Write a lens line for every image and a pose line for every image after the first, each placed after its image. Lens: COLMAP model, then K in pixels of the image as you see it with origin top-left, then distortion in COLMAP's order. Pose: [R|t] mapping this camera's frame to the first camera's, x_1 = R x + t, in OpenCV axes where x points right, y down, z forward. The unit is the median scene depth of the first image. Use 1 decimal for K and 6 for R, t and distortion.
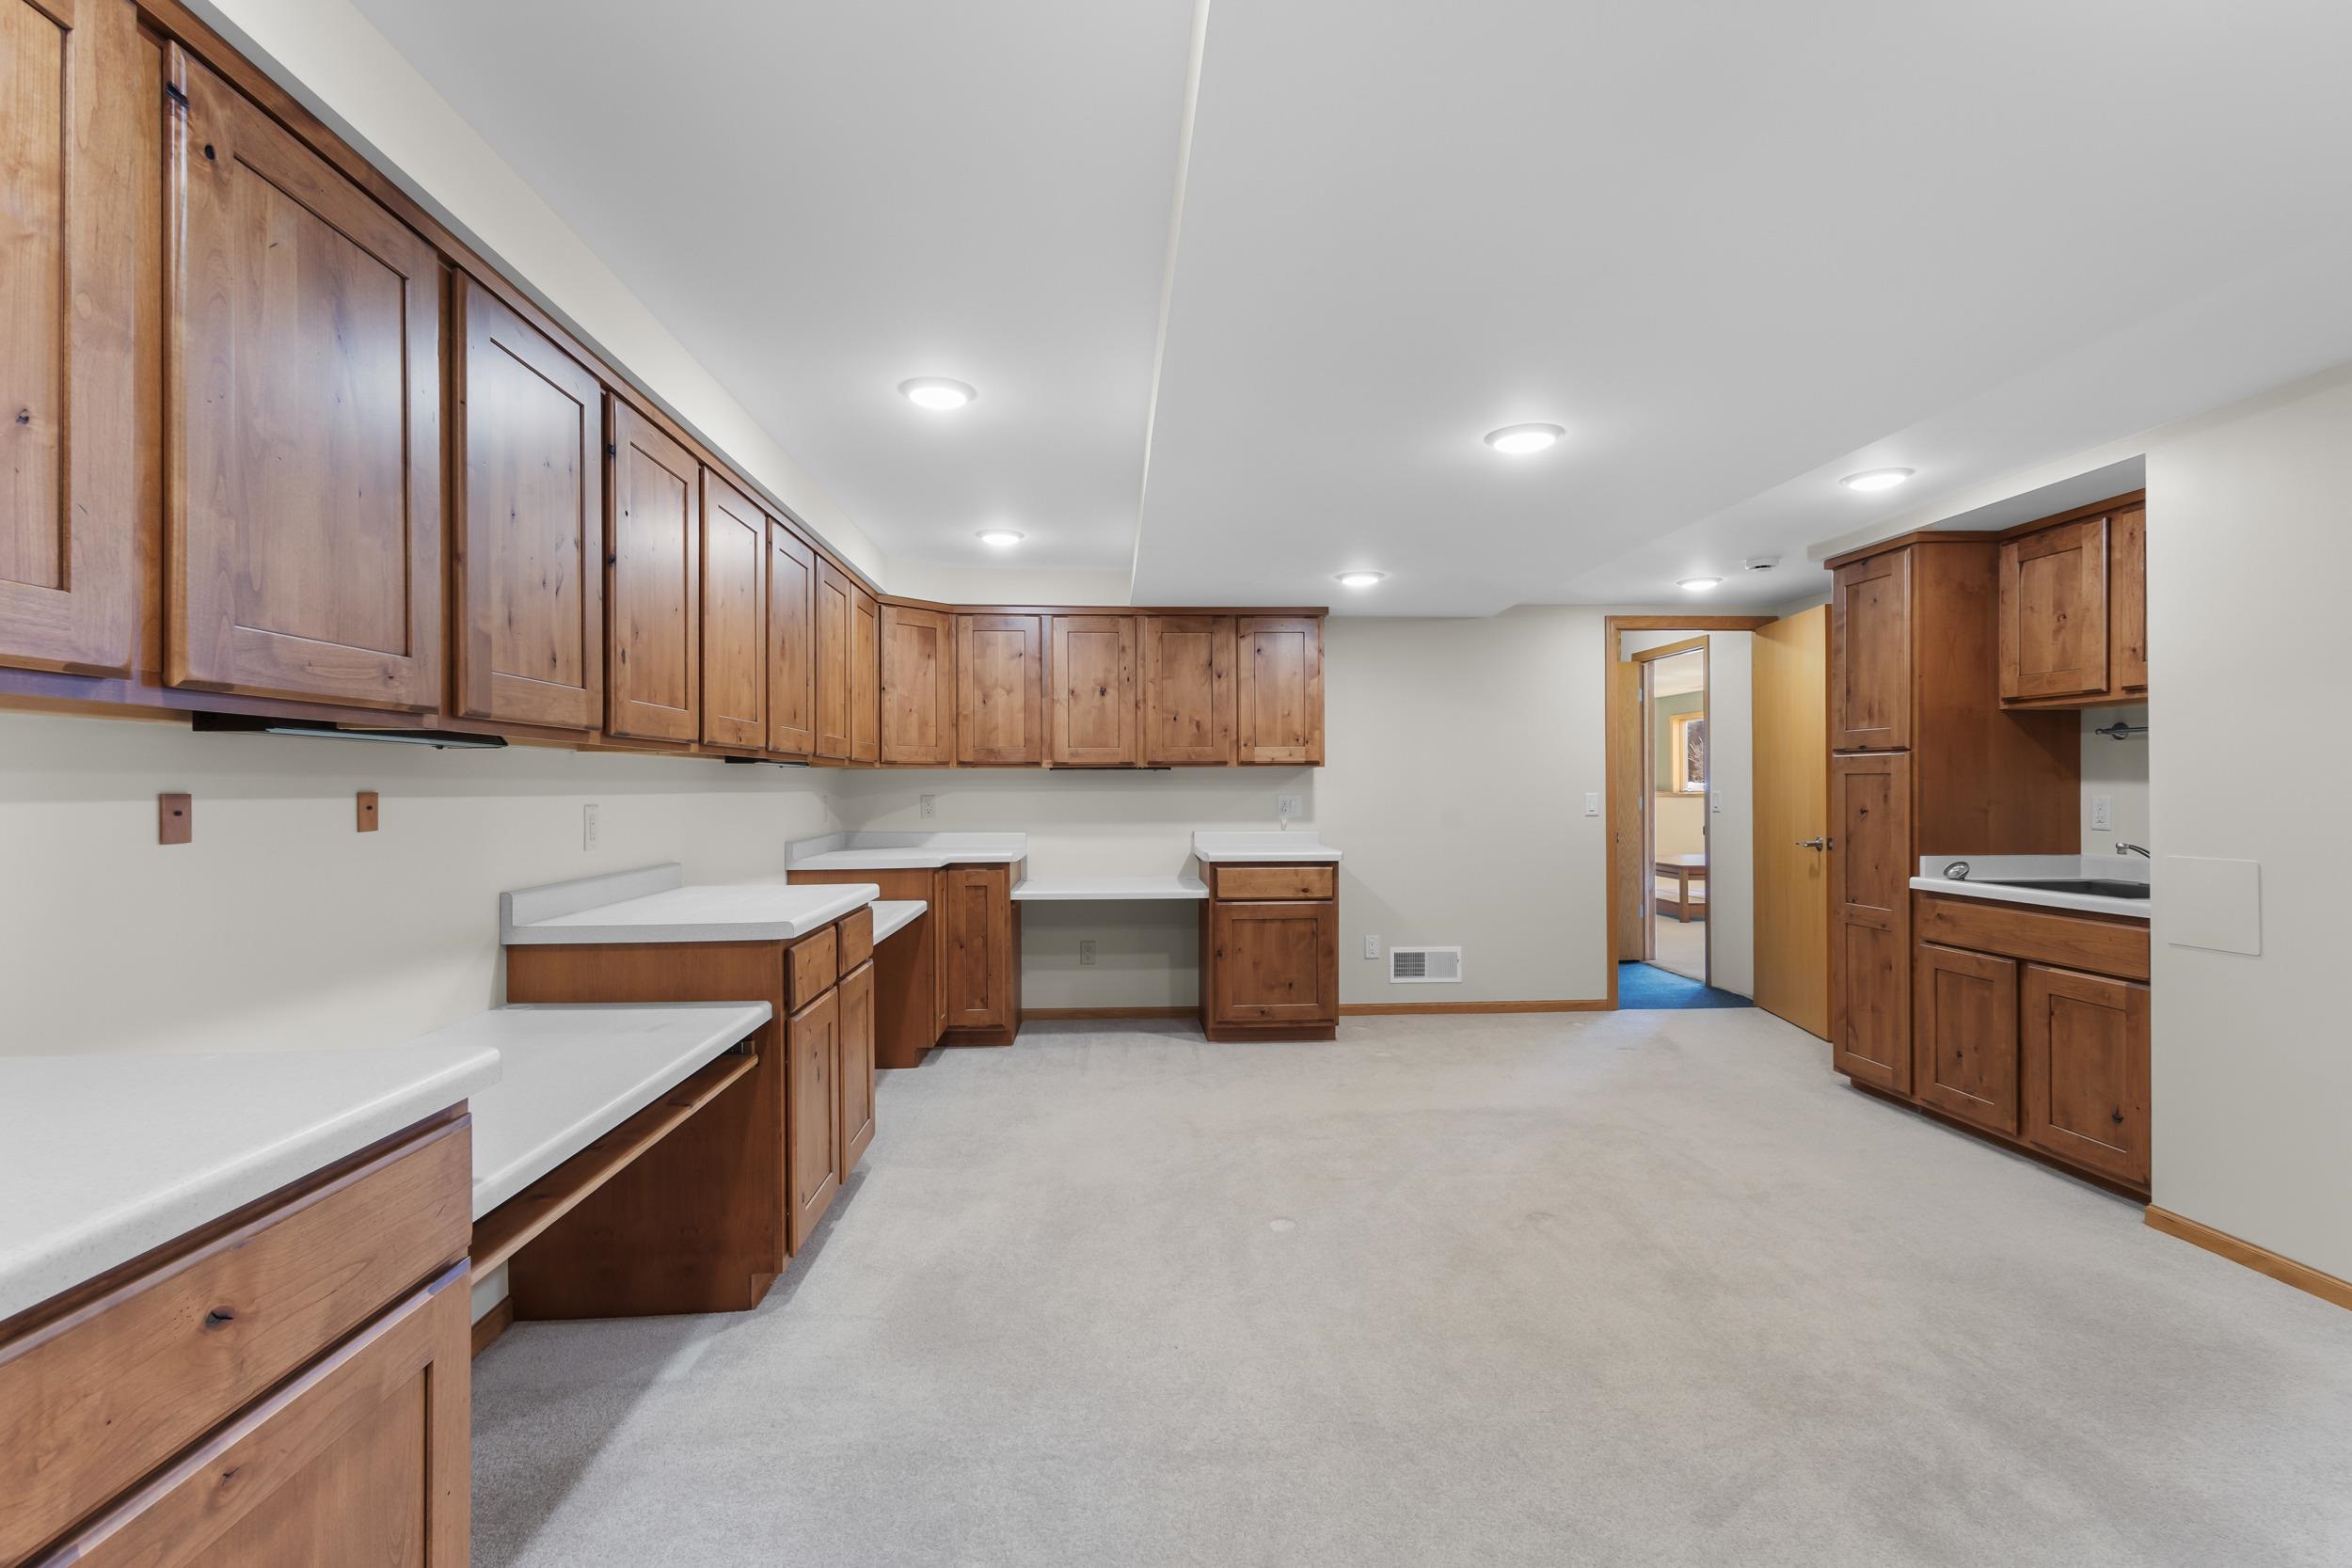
lens RADIAL K [[1073.5, 0, 1175.7], [0, 1073.5, 776.6], [0, 0, 1]] dist [0.008682, -0.000392]
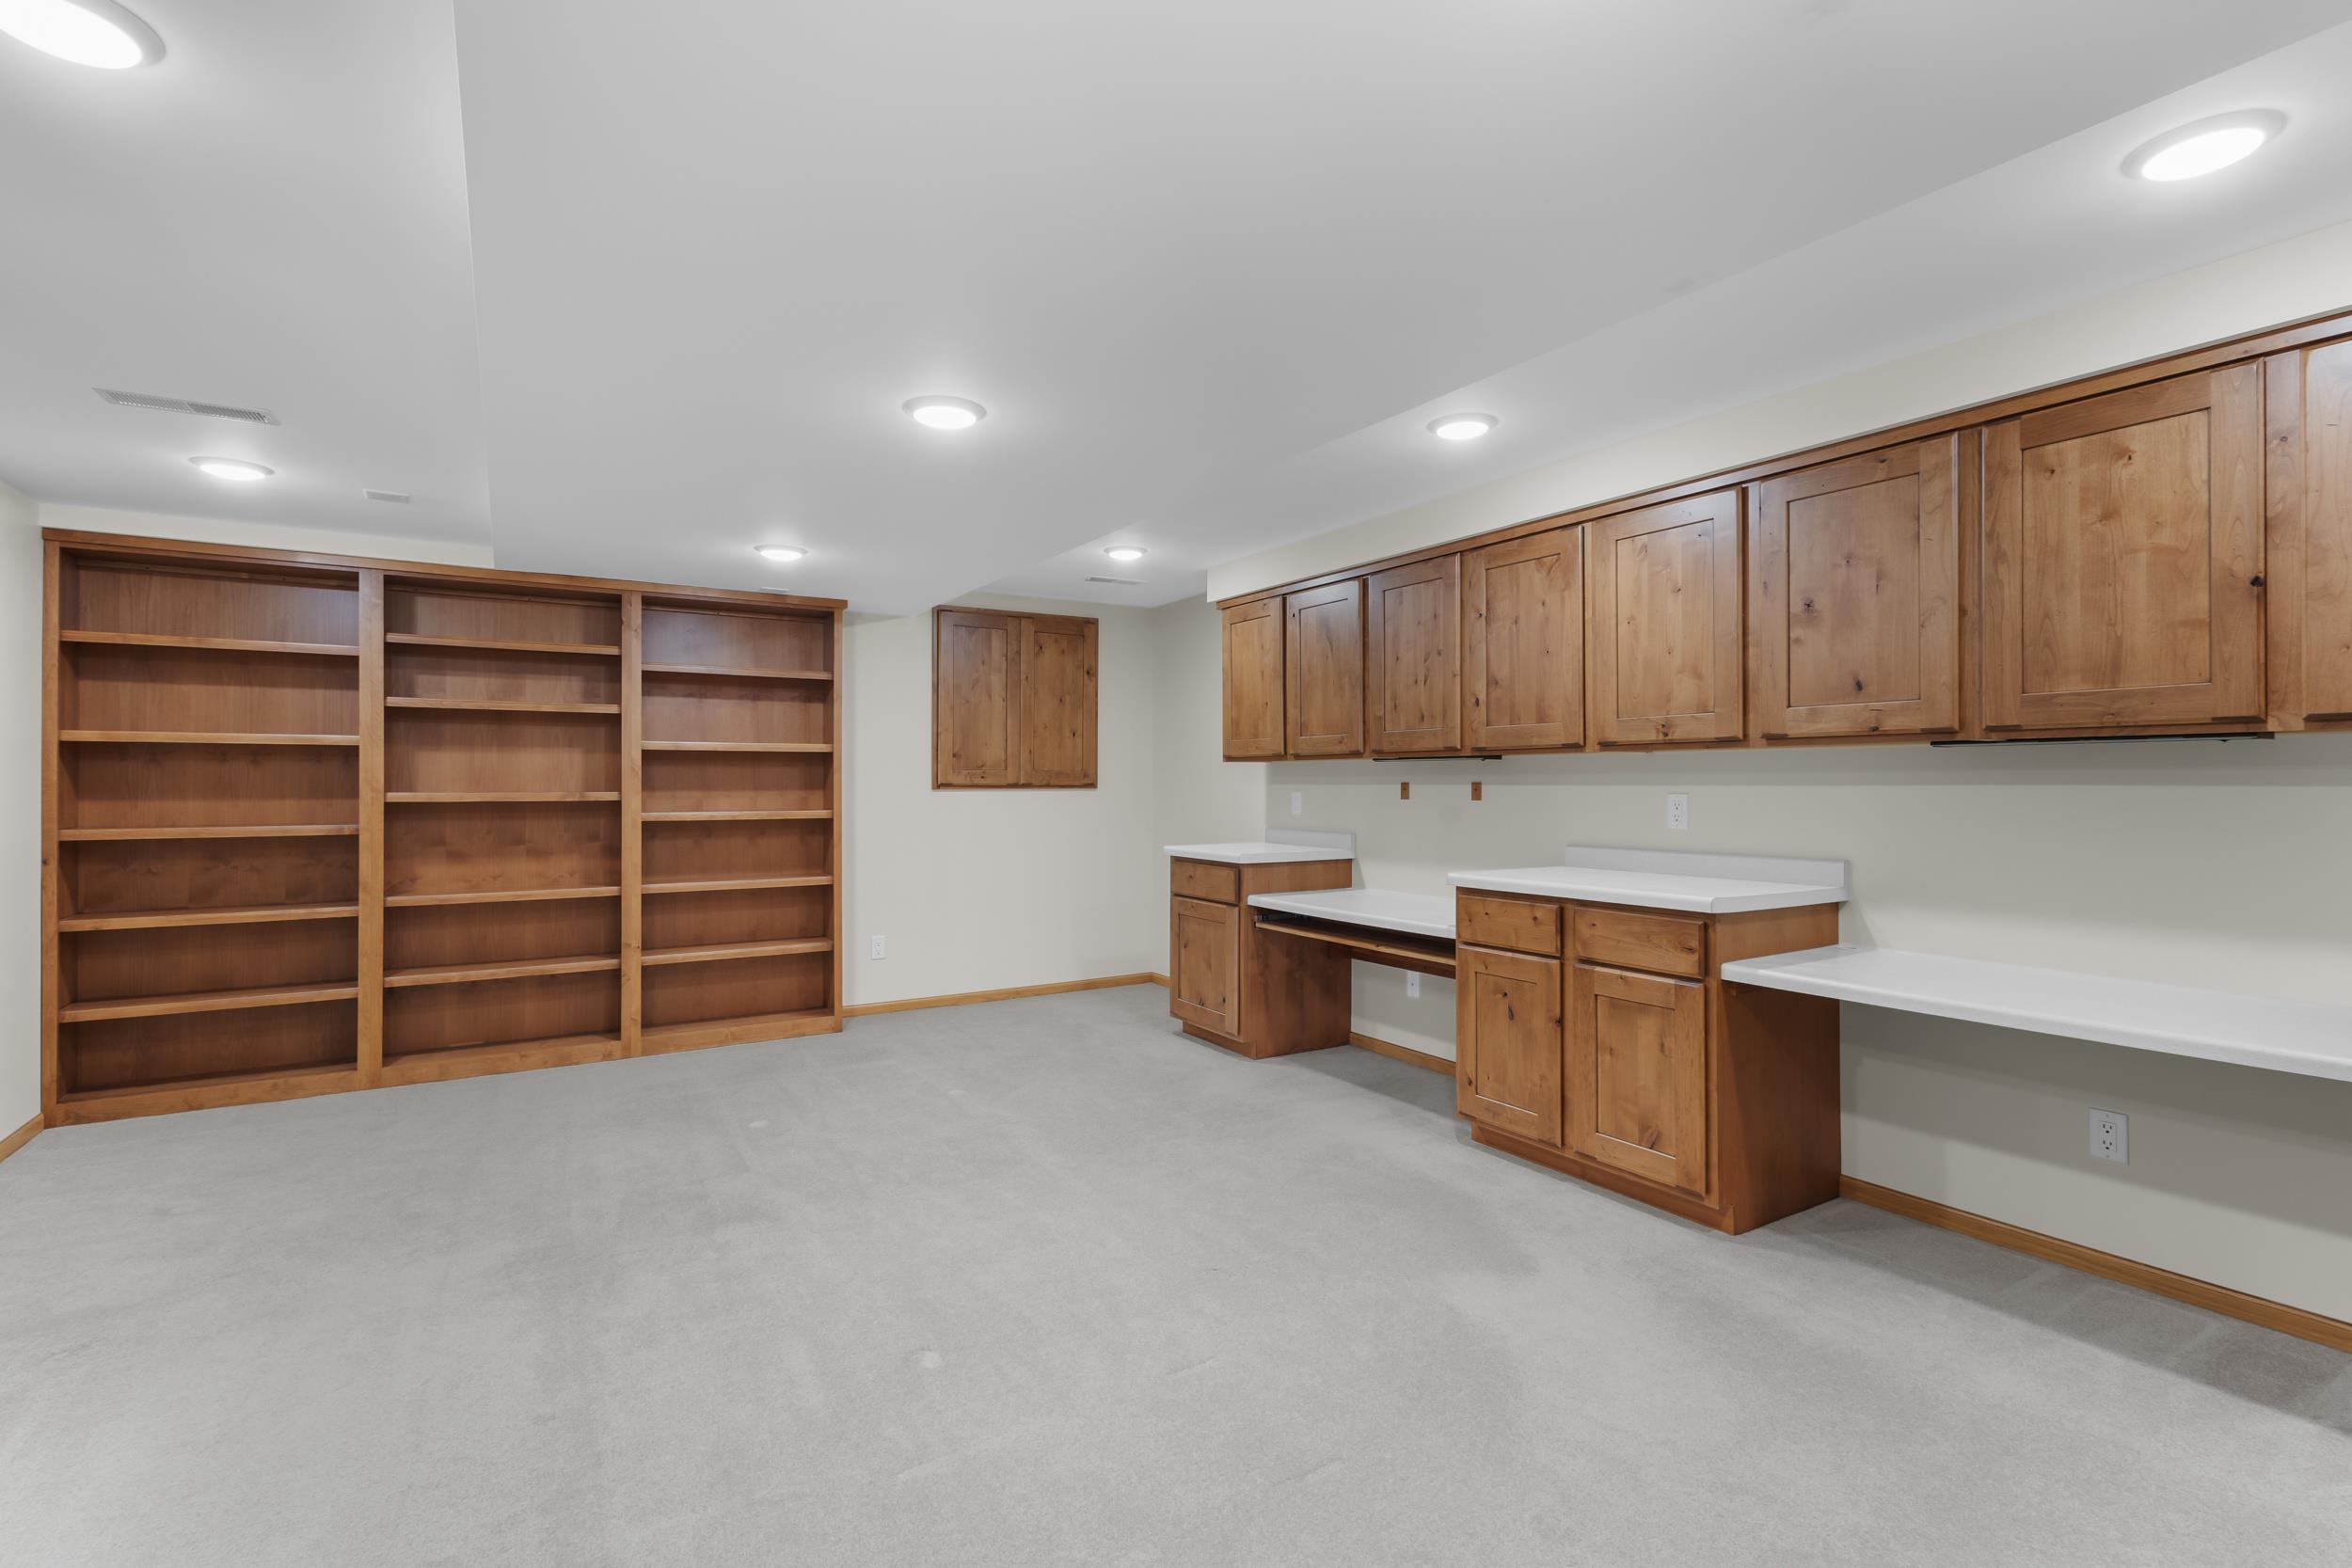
lens RADIAL K [[1073.5, 0, 1175.7], [0, 1073.5, 776.6], [0, 0, 1]] dist [0.008682, -0.000392]
pose [[-0.883332, -0.005442, -0.468715, 0.808401], [0.004531, 0.999787, -0.020147, 0.044167], [0.468725, -0.019920, -0.883119, 2.651733]]
